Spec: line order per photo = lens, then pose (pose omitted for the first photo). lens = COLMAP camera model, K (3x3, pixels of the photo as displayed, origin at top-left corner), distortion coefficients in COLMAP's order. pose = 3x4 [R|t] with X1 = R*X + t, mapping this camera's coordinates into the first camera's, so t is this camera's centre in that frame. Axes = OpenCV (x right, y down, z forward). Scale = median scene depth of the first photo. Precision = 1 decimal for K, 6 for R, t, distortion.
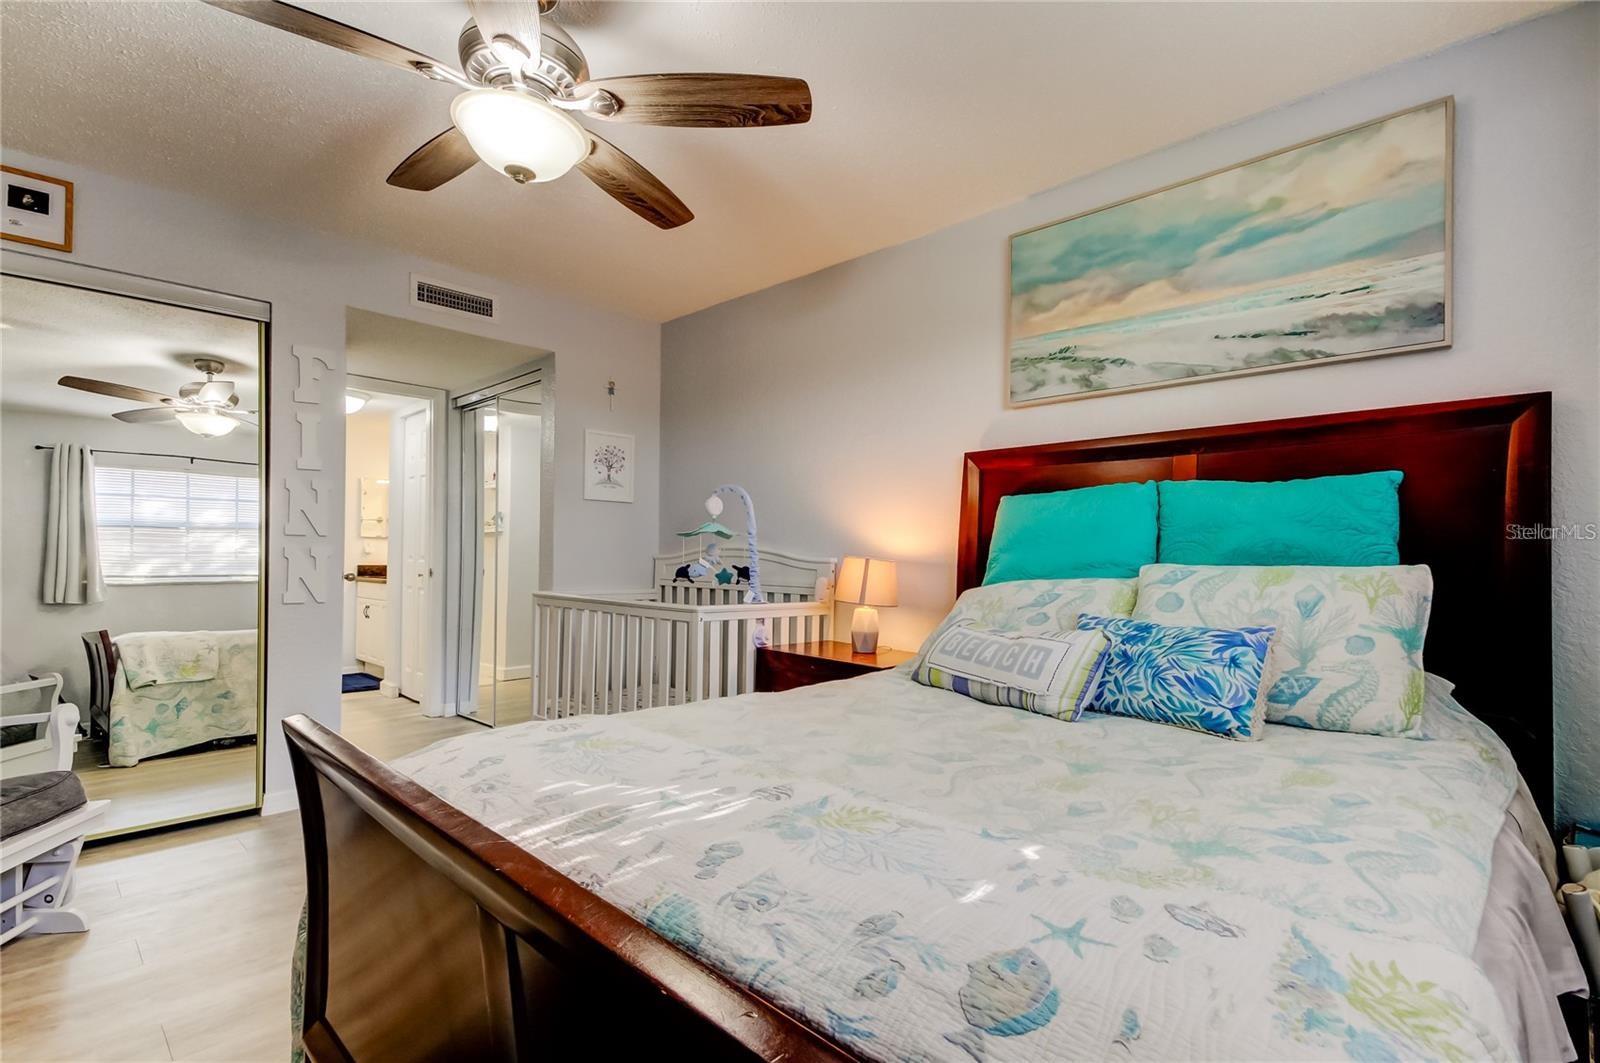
lens RADIAL K [[757.2, 0, 809.0], [0, 757.2, 556.4], [0, 0, 1]] dist [0.033476, -0.015076]
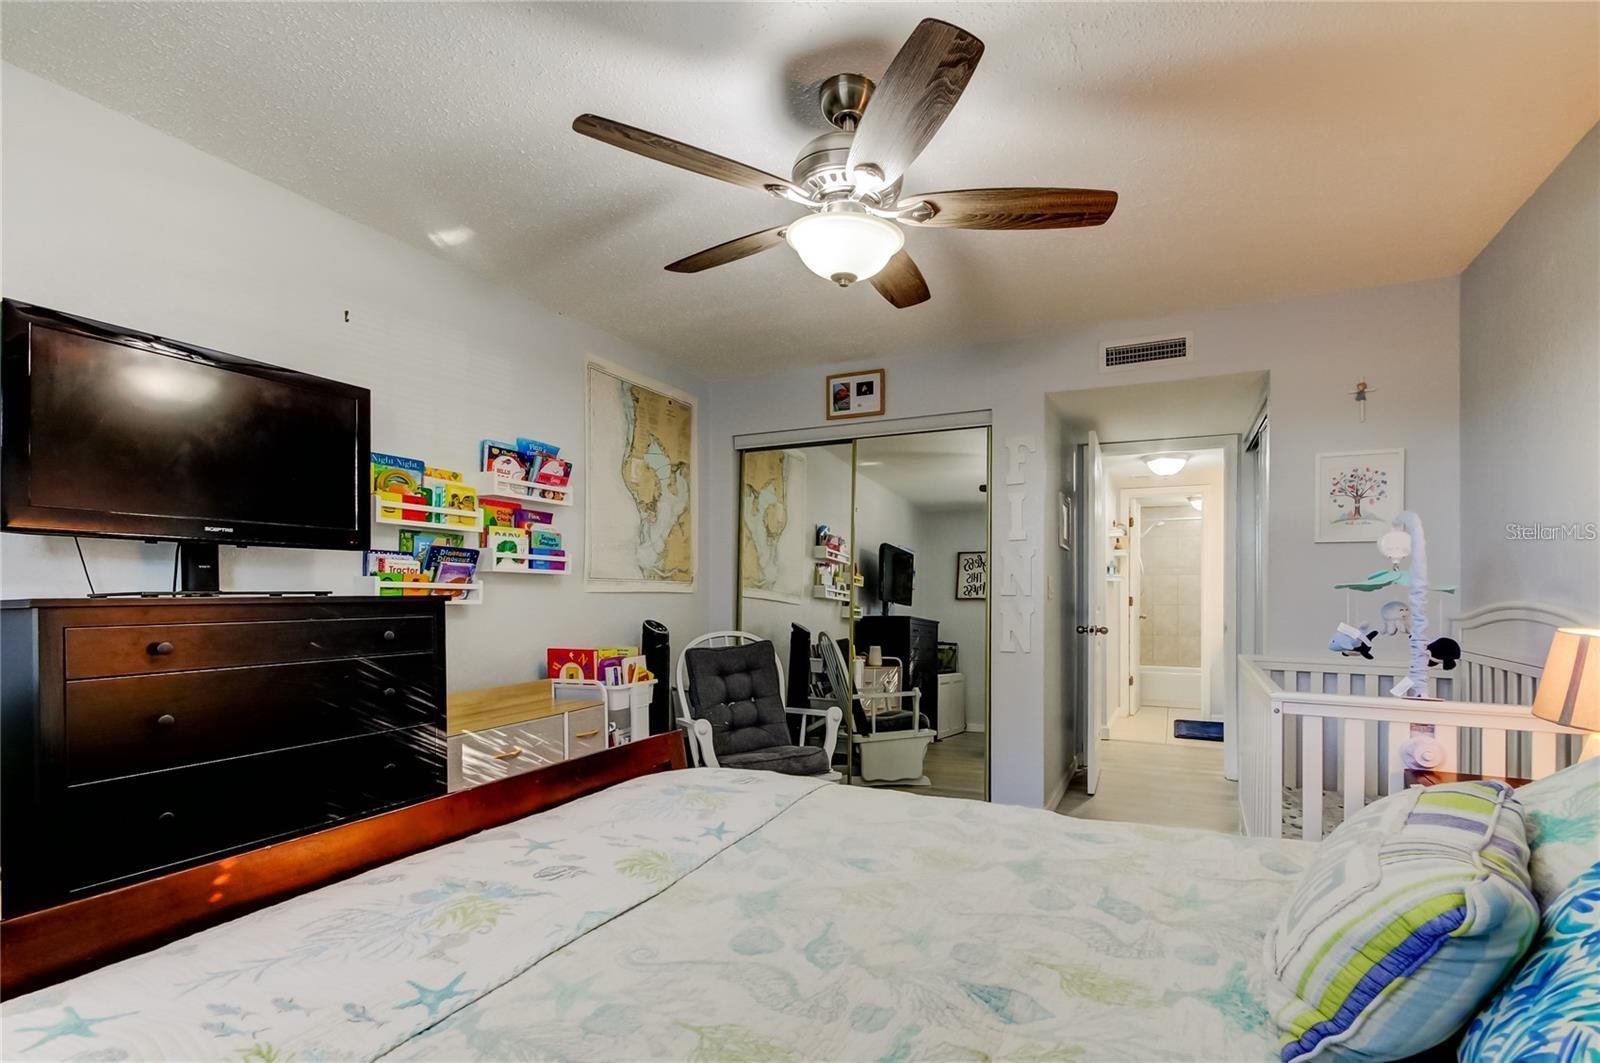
lens RADIAL K [[730.6, 0, 803.9], [0, 730.6, 609.1], [0, 0, 1]] dist [0.011511, -0.000241]
pose [[0.347595, 0.007689, -0.937613, 0.443097], [0.001433, 0.999961, 0.008732, -0.024819], [0.937644, -0.004379, 0.347570, 0.429283]]
